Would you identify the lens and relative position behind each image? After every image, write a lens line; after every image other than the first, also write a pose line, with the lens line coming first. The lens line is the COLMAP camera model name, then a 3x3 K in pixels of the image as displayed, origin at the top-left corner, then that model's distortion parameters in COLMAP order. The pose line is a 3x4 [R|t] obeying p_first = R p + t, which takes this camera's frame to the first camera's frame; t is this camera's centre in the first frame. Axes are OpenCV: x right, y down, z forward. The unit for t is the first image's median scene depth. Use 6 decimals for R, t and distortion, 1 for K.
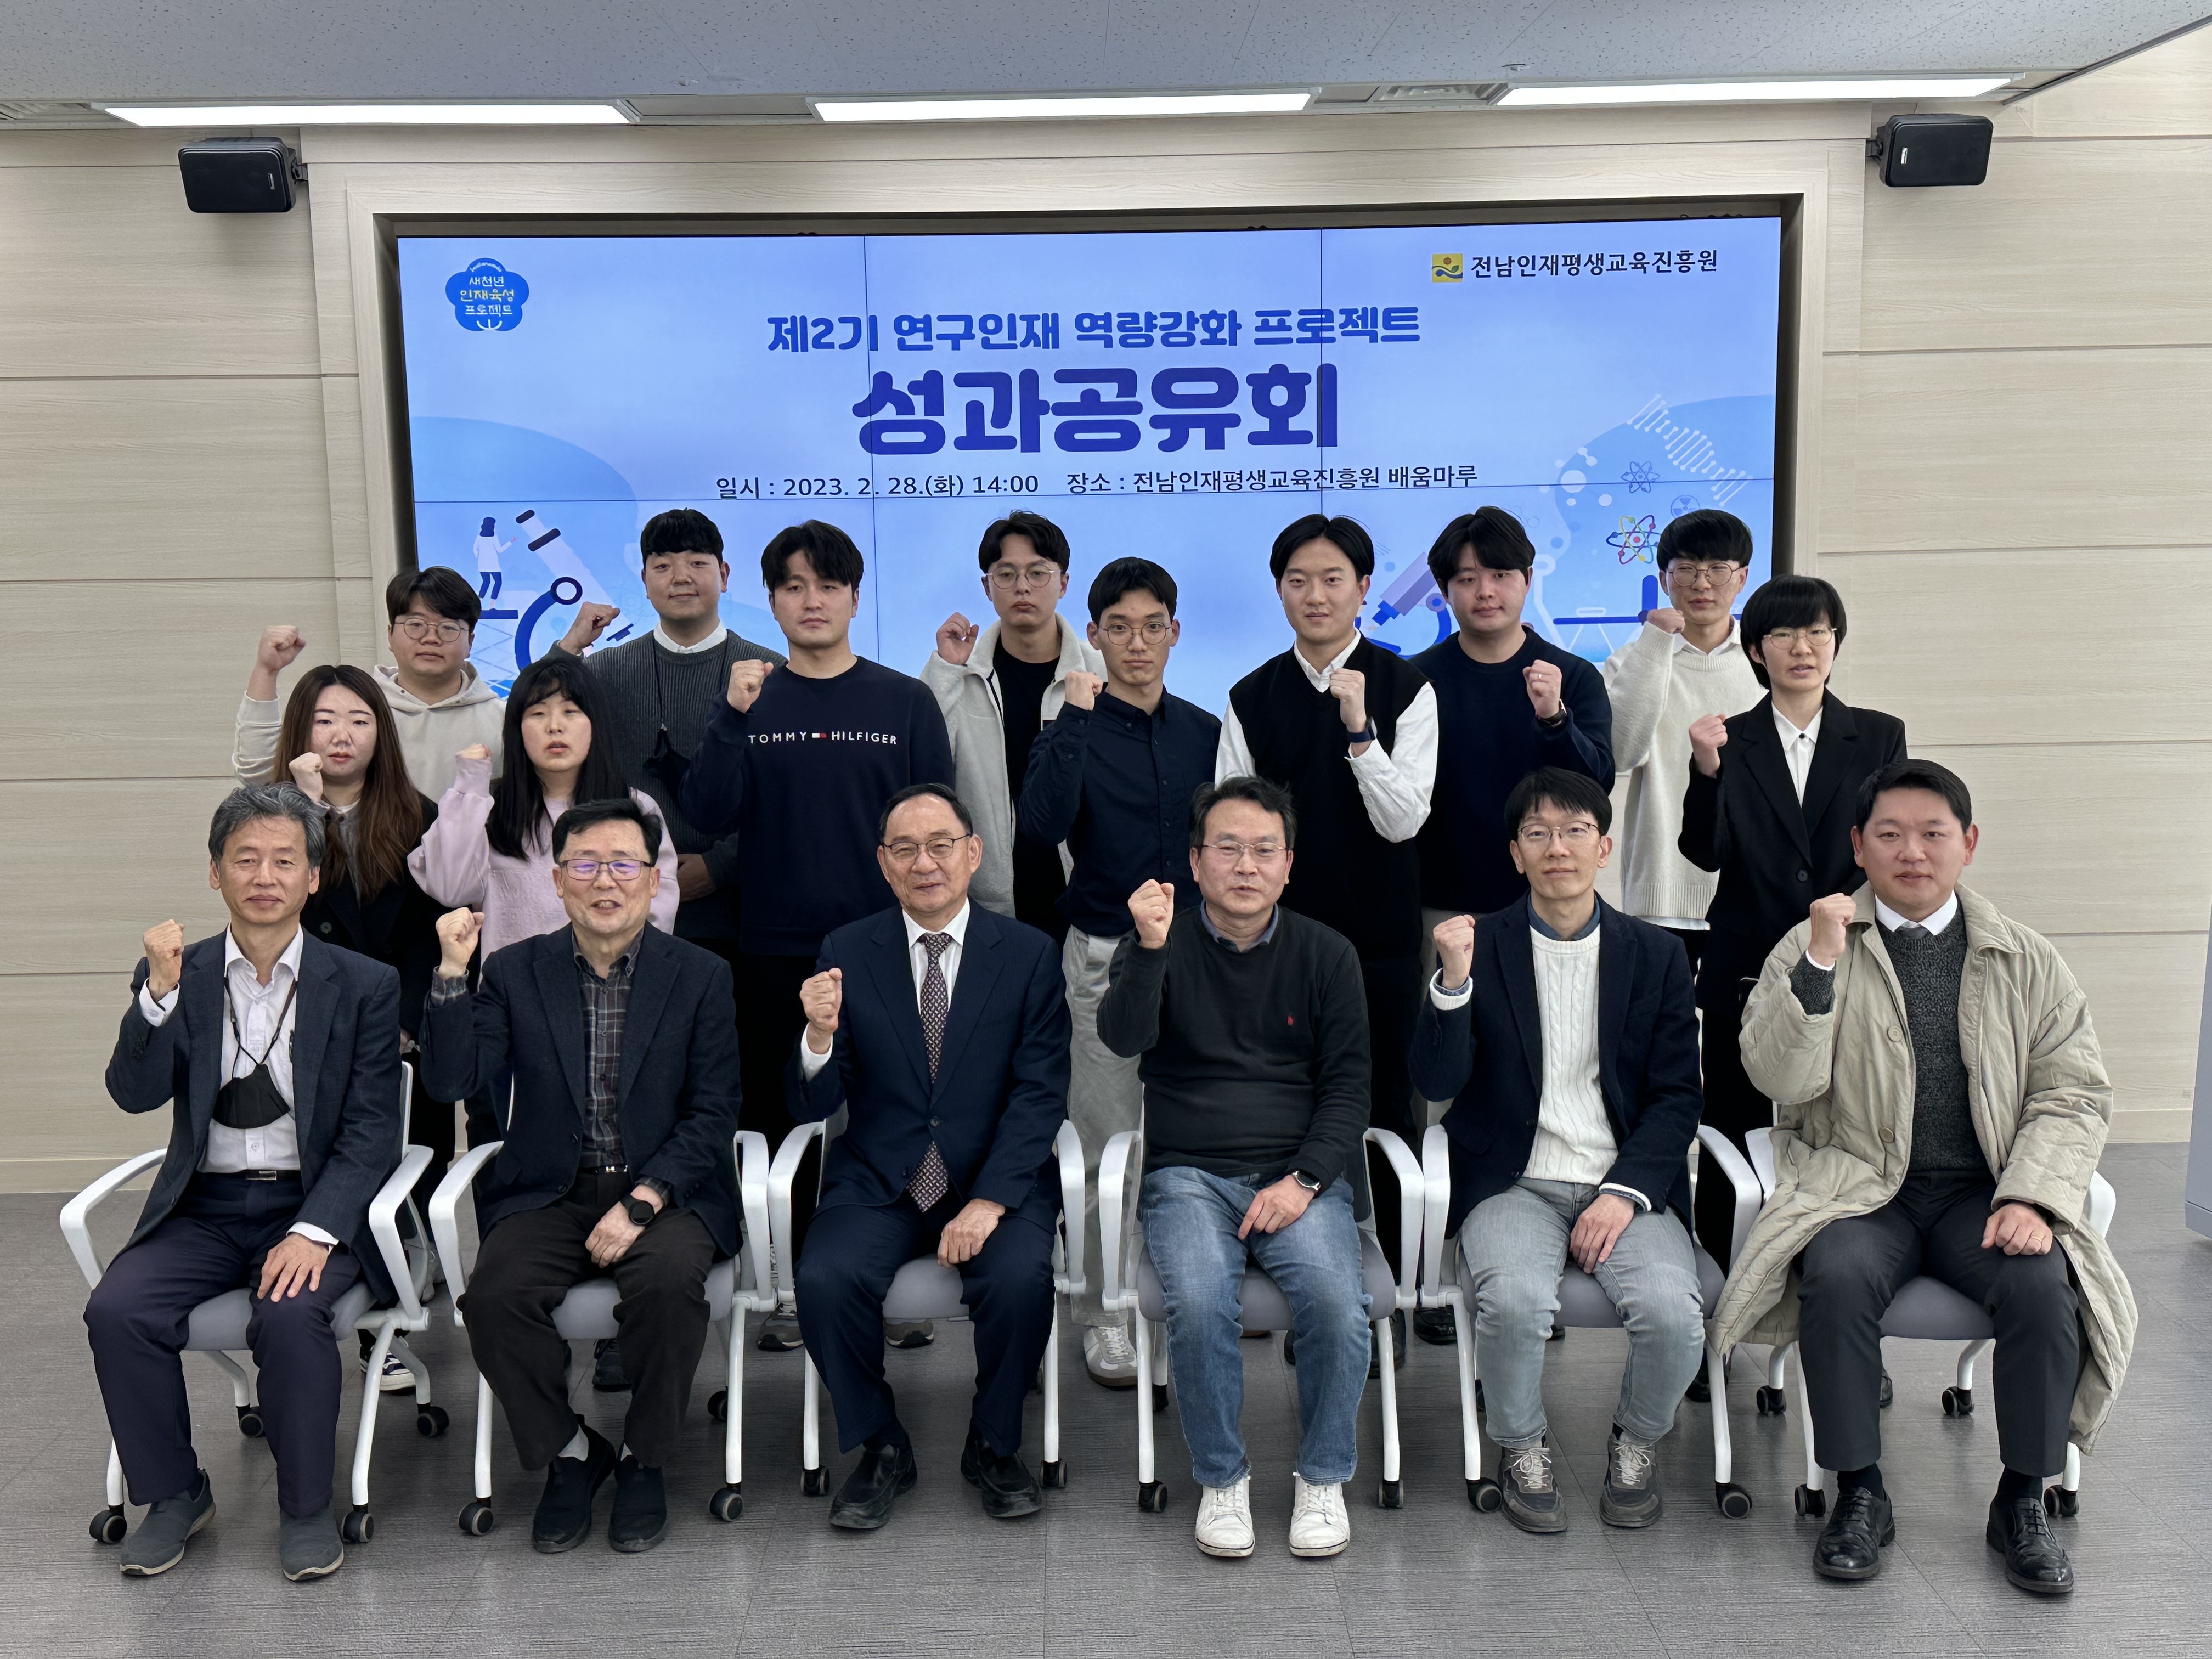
lens RADIAL K [[2313.3, 0, 1106.0], [0, 2313.3, 829.5], [0, 0, 1]] dist [0.192422, -0.477703]
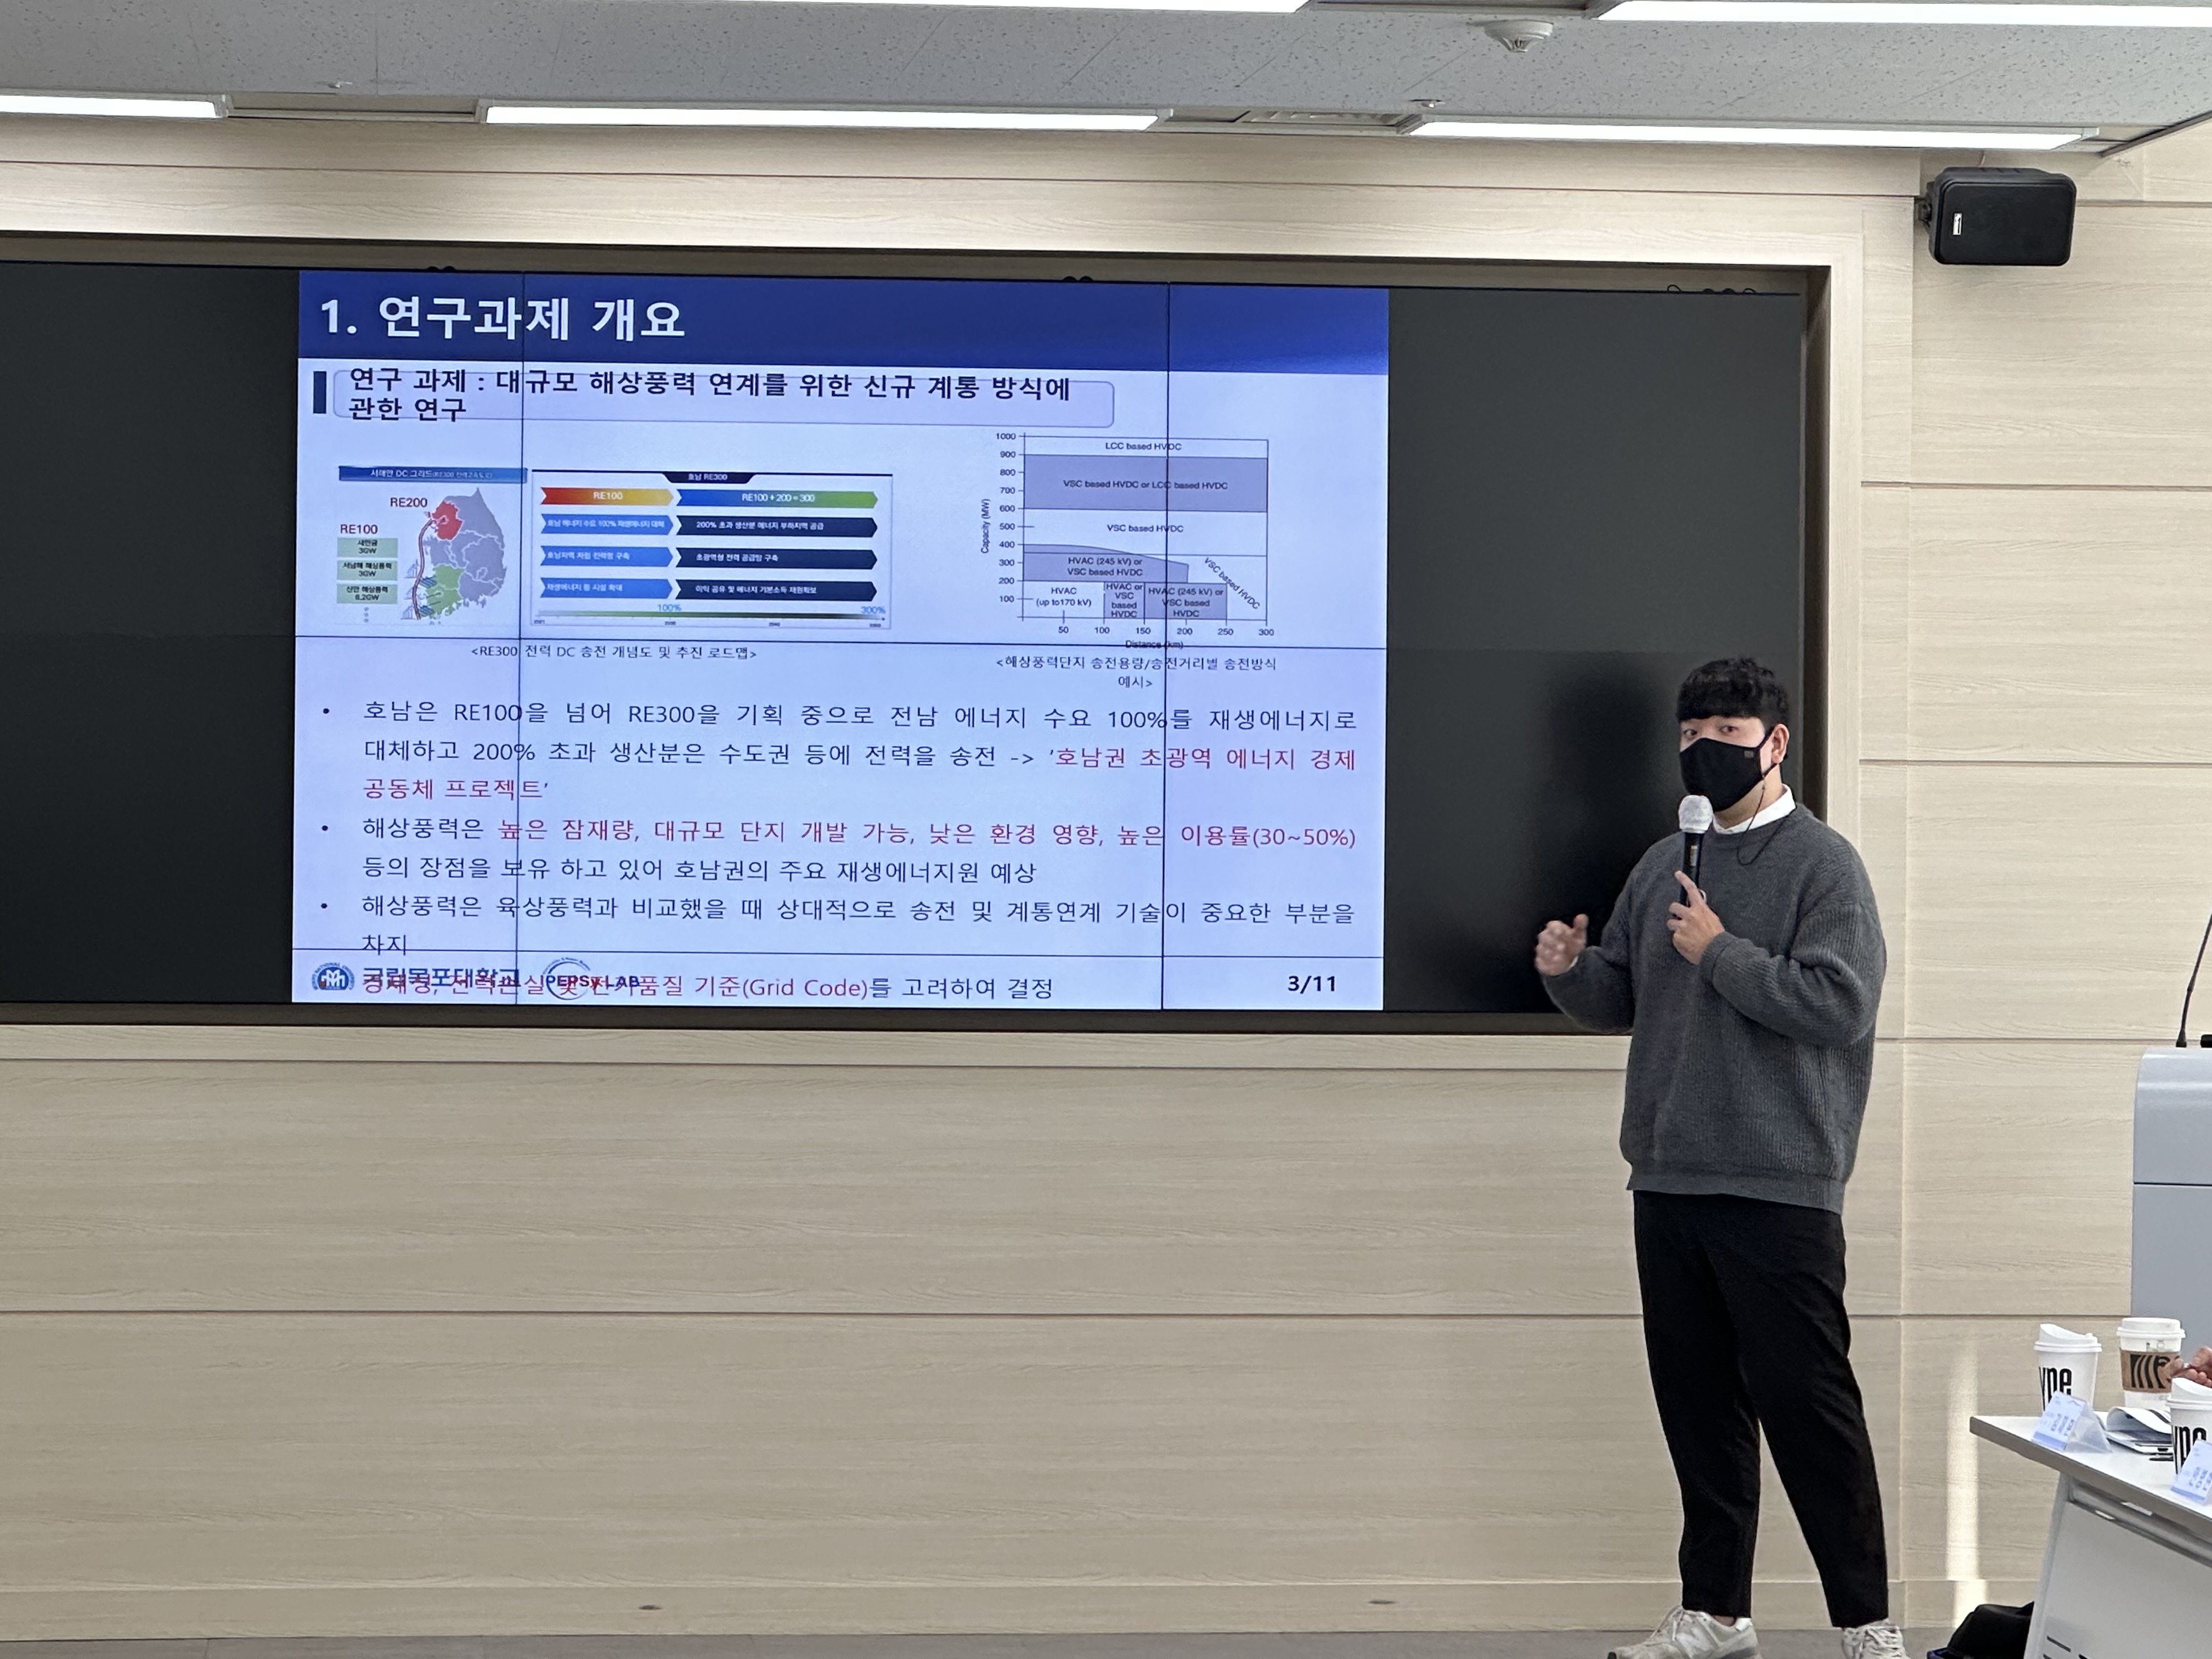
lens RADIAL K [[7010.8, 0, 1106.0], [0, 7010.8, 829.5], [0, 0, 1]] dist [-0.169352, -0.542605]
pose [[0.994879, 0.025681, 0.097759, -0.130252], [-0.011320, 0.989408, -0.144717, 0.214192], [-0.100440, 0.142869, 0.984632, -1.065752]]
